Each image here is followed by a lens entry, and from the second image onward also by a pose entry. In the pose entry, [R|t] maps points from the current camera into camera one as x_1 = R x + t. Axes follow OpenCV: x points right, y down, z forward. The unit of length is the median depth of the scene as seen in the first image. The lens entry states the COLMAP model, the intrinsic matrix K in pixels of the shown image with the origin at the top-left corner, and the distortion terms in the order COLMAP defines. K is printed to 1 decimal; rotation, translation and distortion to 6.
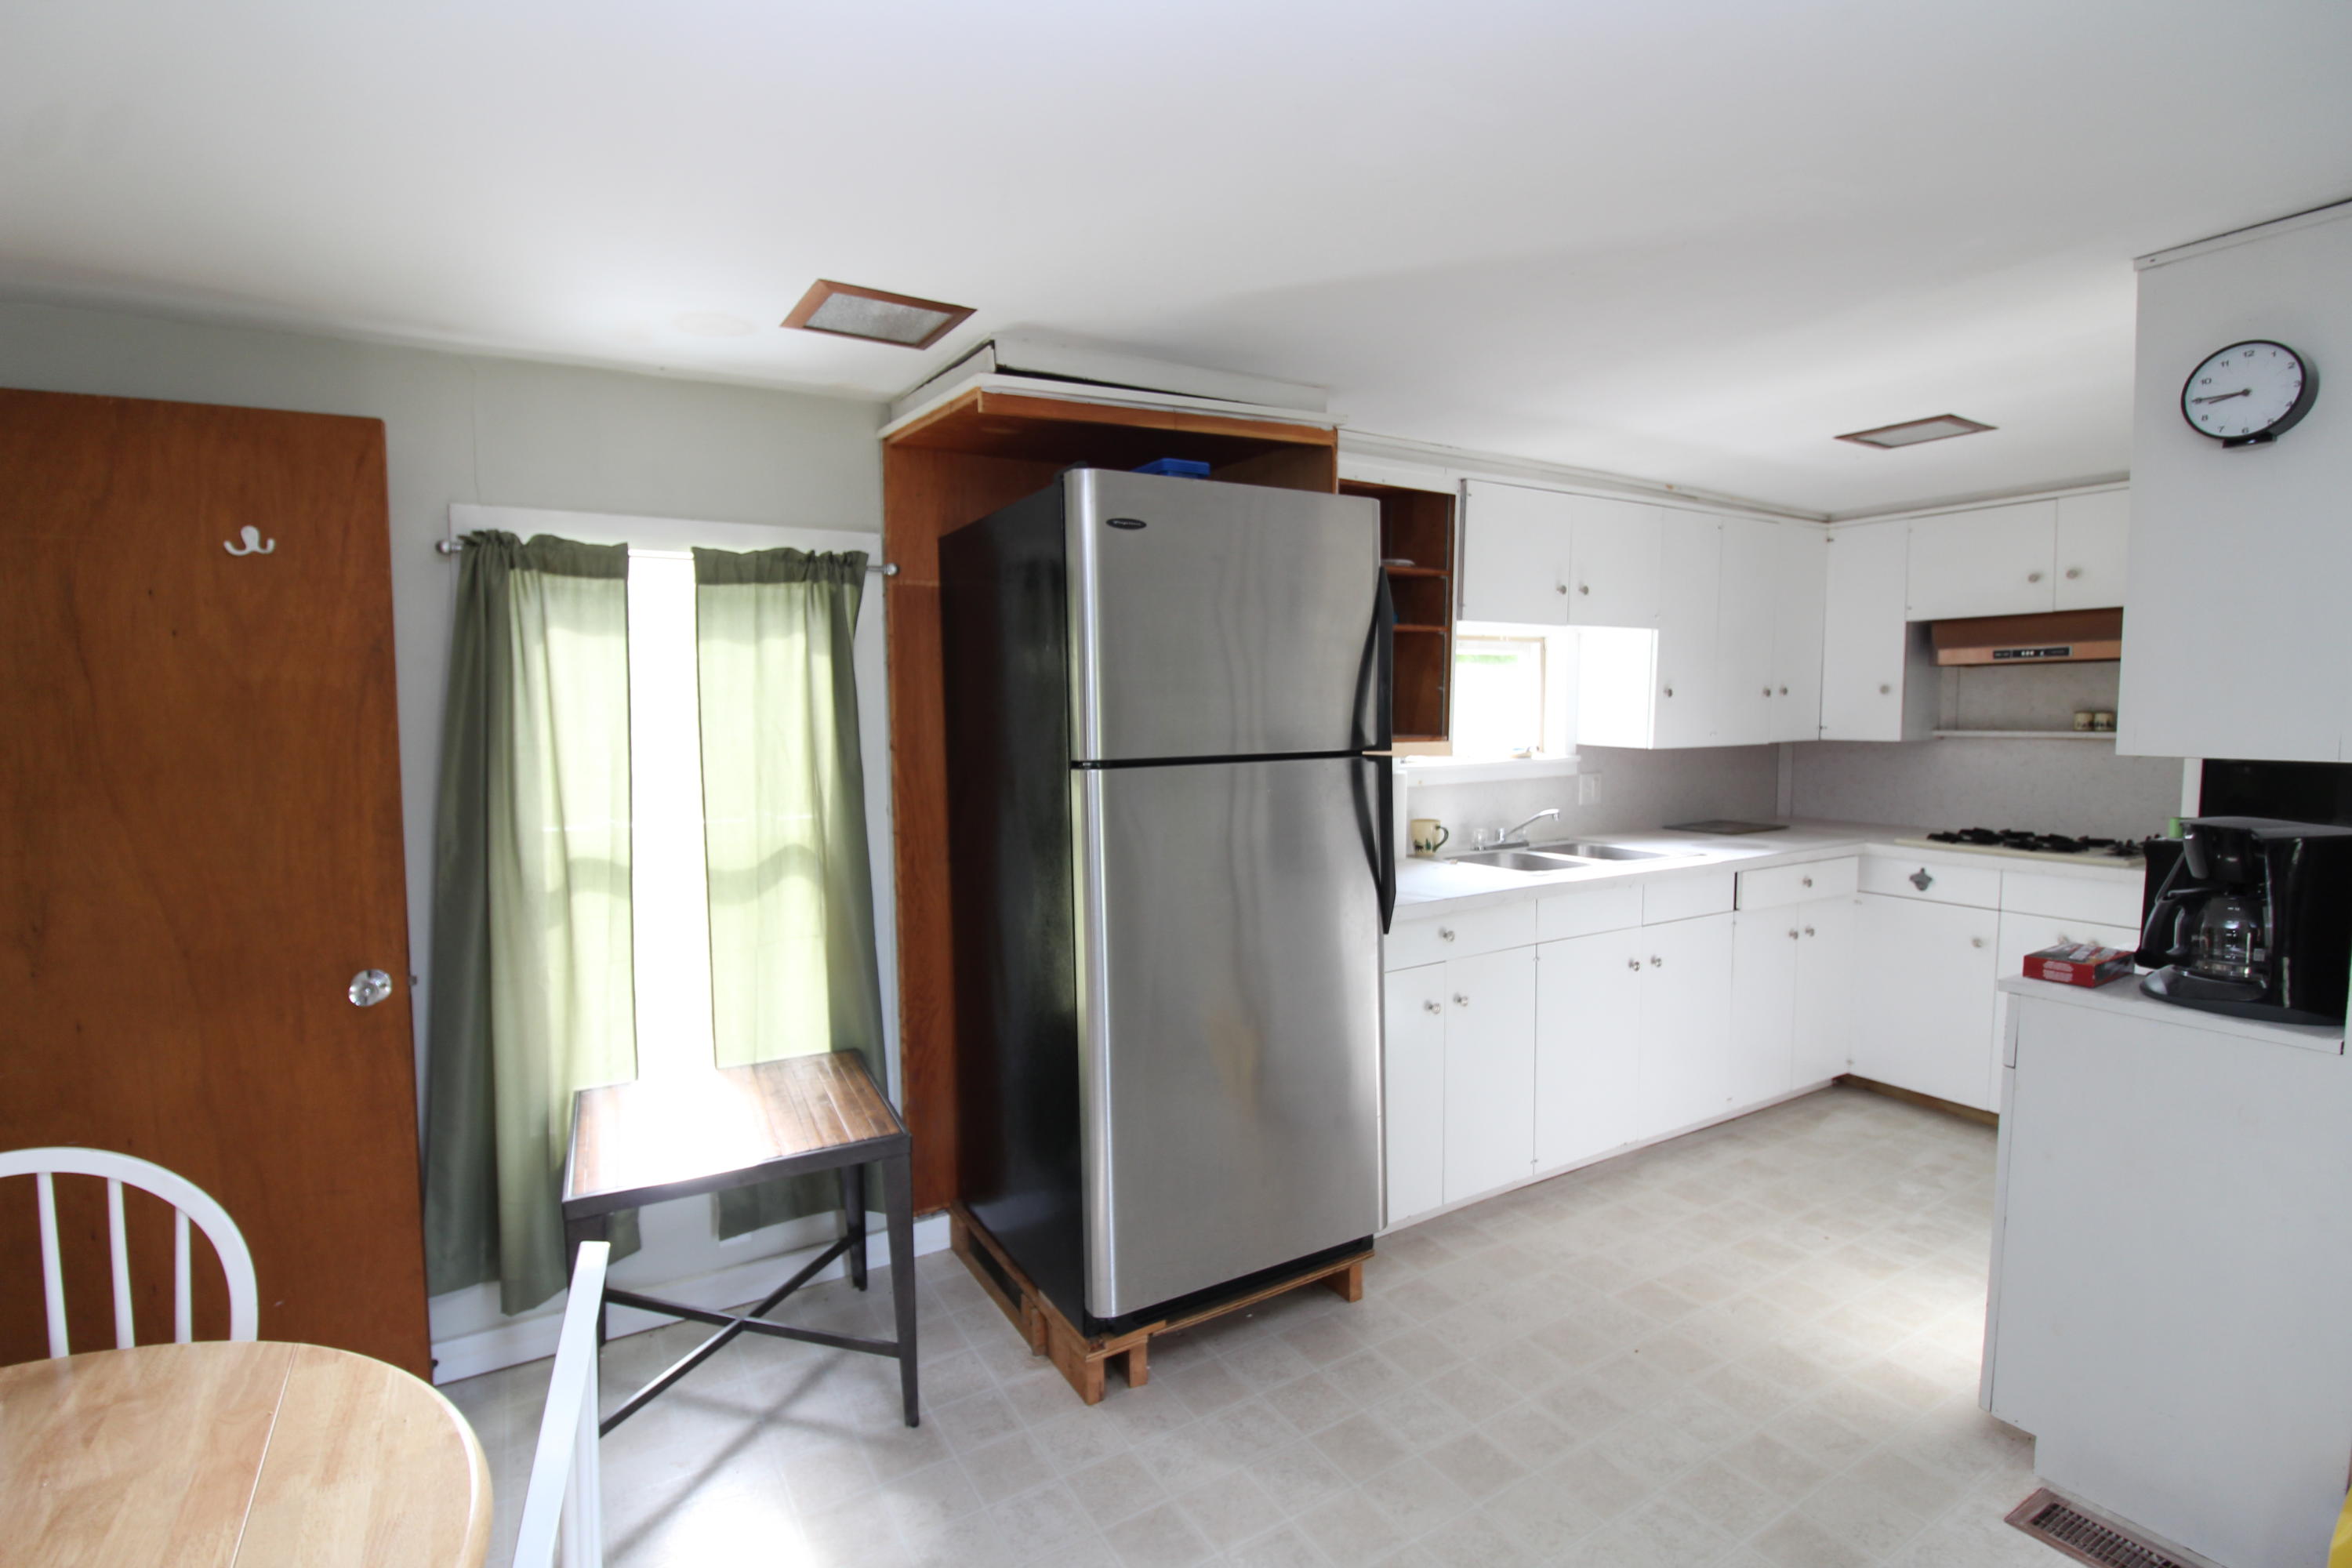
lens RADIAL K [[1098.0, 0, 1176.4], [0, 1098.0, 782.3], [0, 0, 1]] dist [-0.002951, -0.000465]
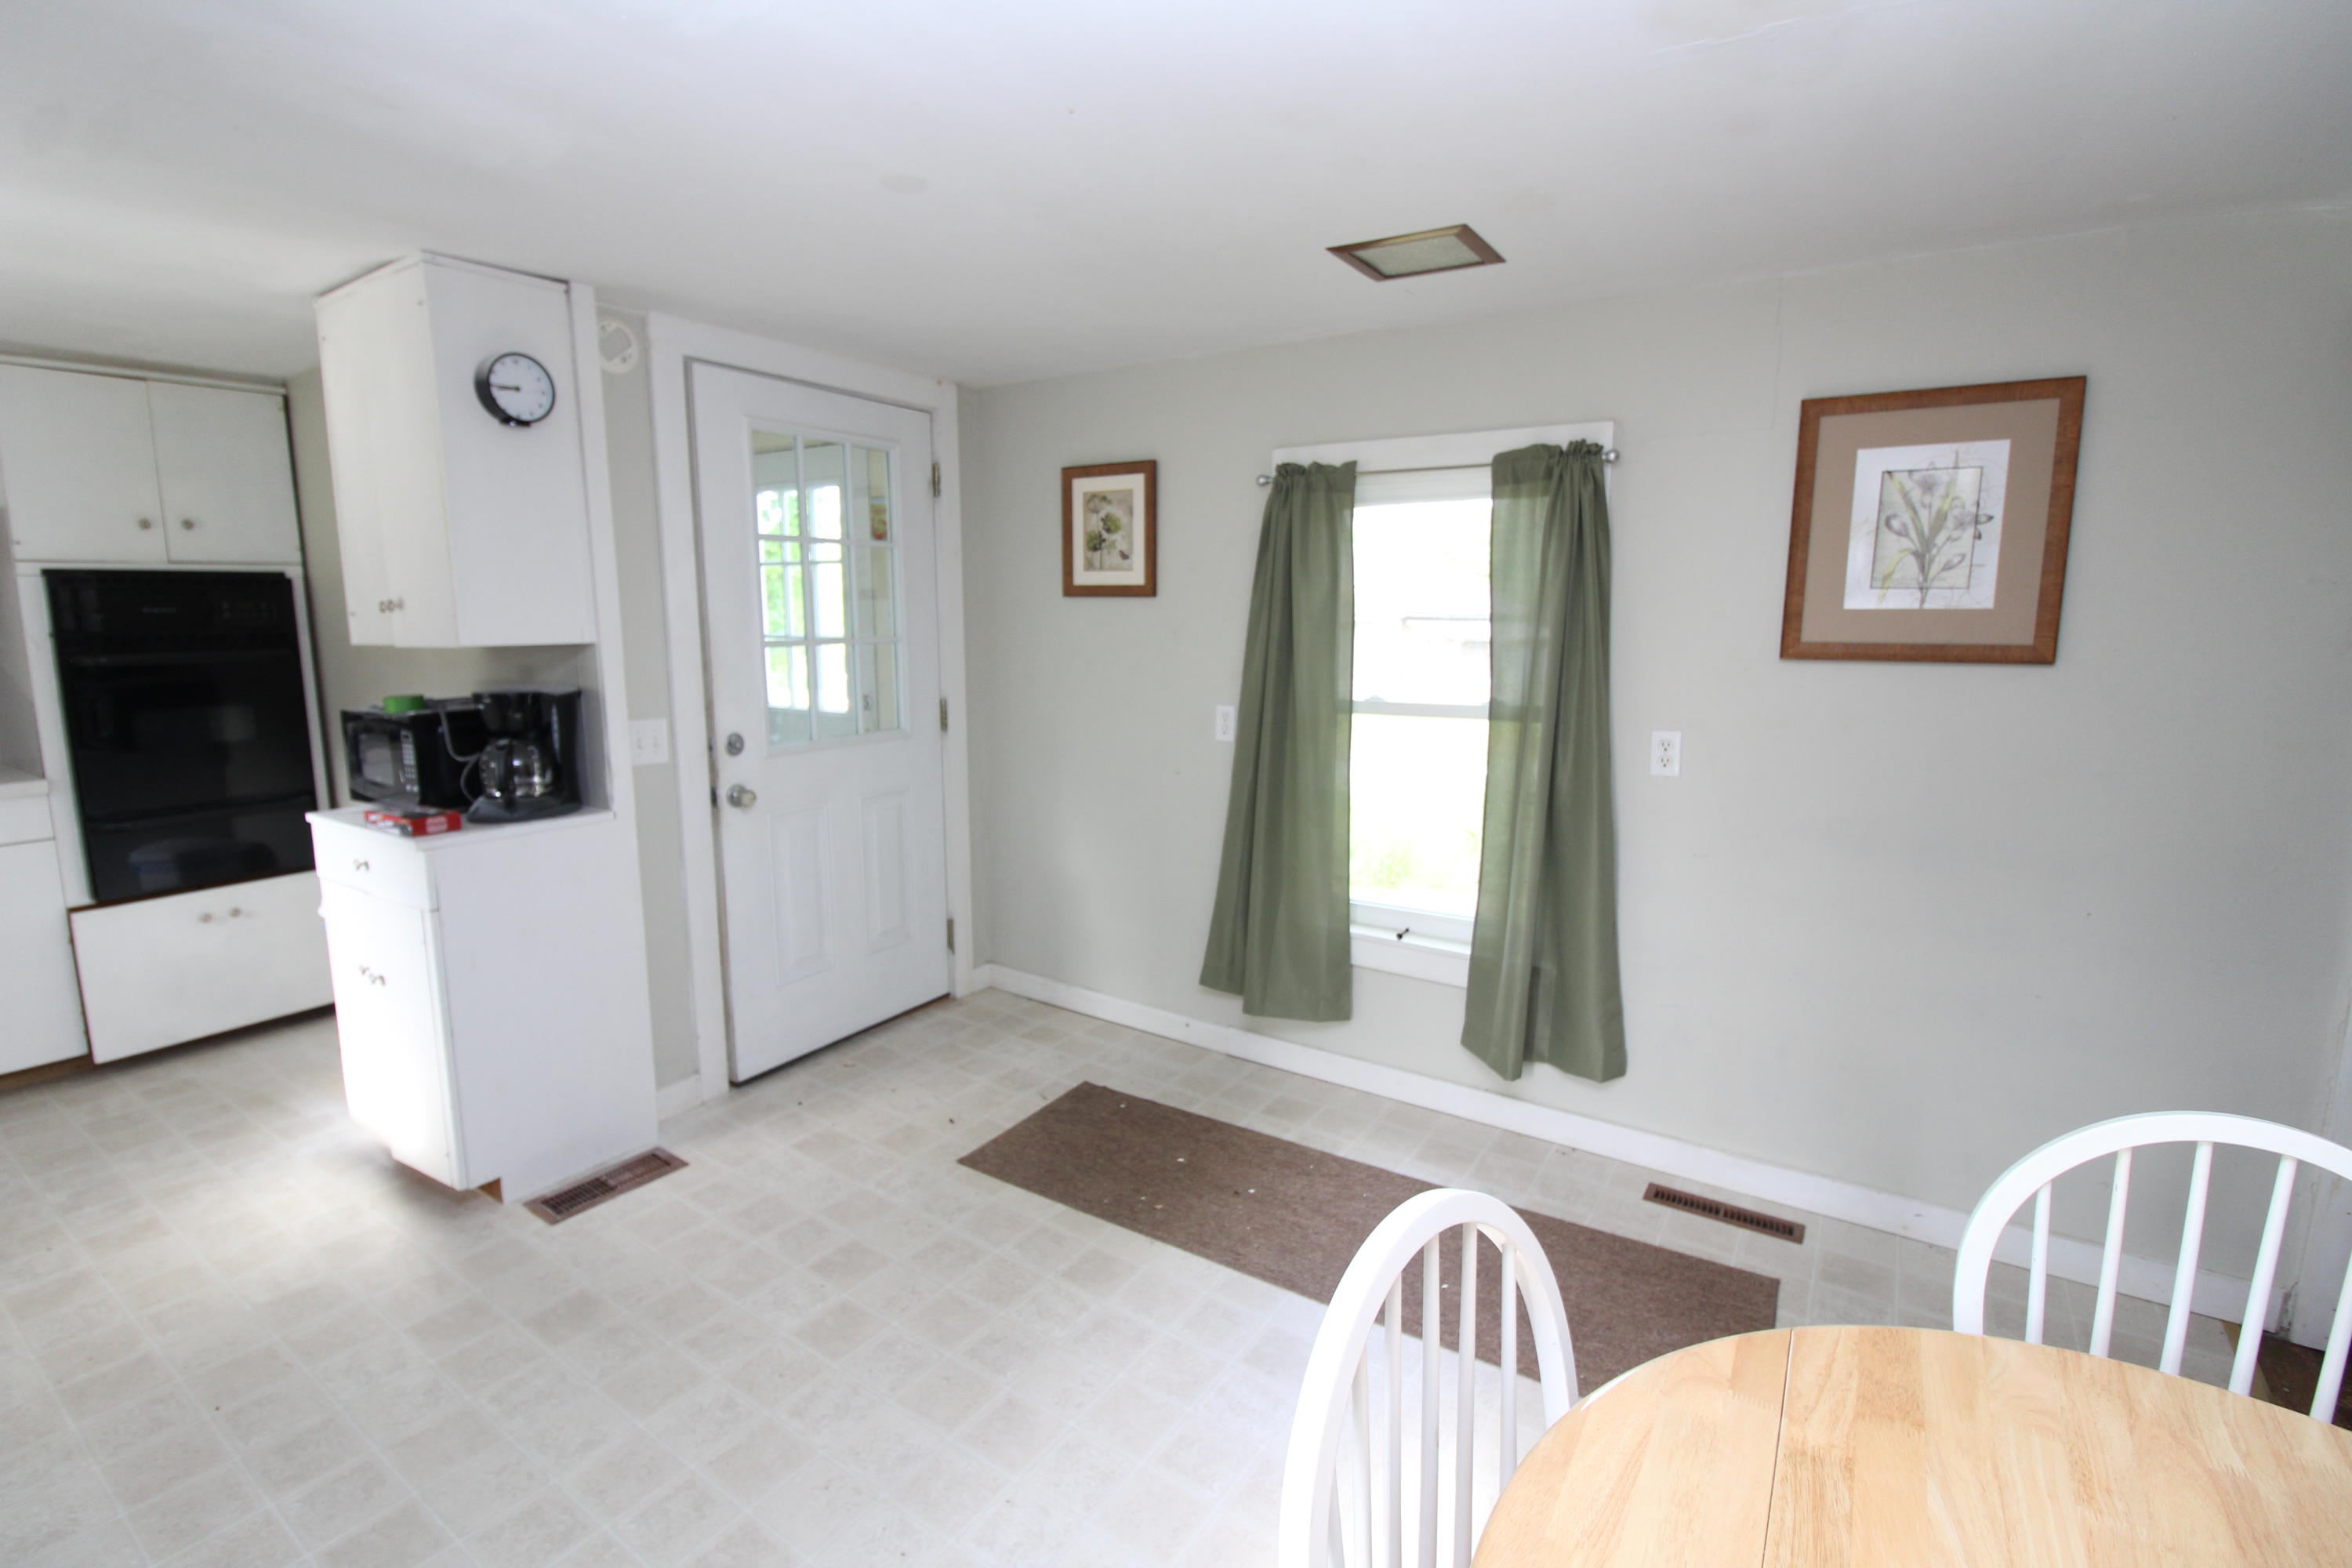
lens RADIAL K [[1098.0, 0, 1166.5], [0, 1098.0, 784.0], [0, 0, 1]] dist [-0.002951, -0.000465]
pose [[-0.430155, -0.140625, 0.891735, -0.628436], [0.052891, 0.982170, 0.180400, -0.050867], [-0.901204, 0.124765, -0.415048, 0.750297]]
